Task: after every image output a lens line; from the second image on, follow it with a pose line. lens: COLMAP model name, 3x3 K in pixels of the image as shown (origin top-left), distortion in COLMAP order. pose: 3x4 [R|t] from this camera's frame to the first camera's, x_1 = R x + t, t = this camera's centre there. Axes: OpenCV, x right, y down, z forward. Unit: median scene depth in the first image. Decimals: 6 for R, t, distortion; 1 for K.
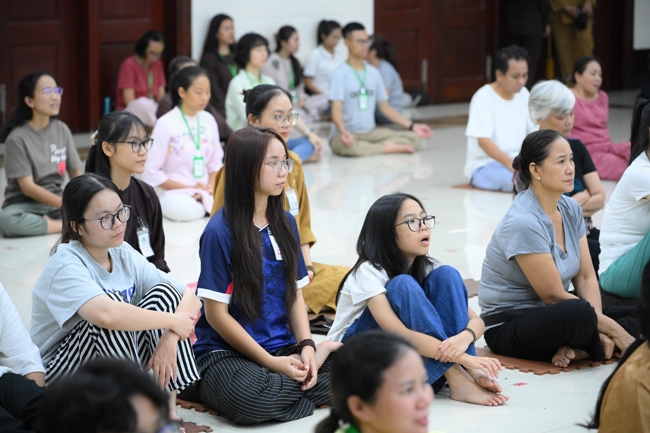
lens RADIAL K [[2206.4, 0, 323.3], [0, 2206.4, 219.5], [0, 0, 1]] dist [0.054132, 0.000000]
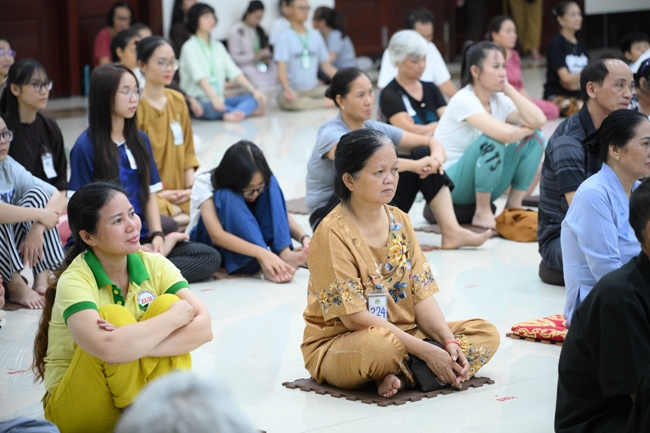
lens RADIAL K [[2206.4, 0, 325.1], [0, 2206.4, 214.4], [0, 0, 1]] dist [0.054132, 0.000000]
pose [[0.999335, -0.021973, -0.029114, 0.107194], [0.022110, 0.999746, 0.004402, 0.035203], [0.029010, -0.005043, 0.999566, -0.220970]]
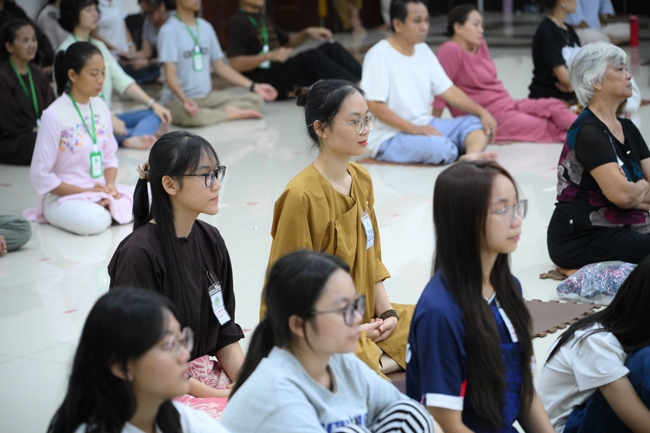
lens RADIAL K [[2206.4, 0, 323.0], [0, 2206.4, 213.7], [0, 0, 1]] dist [0.054132, 0.000000]
pose [[0.979828, -0.066651, 0.188402, -0.183916], [0.059899, 0.997349, 0.041315, -0.048933], [-0.190656, -0.029196, 0.981223, 0.259018]]
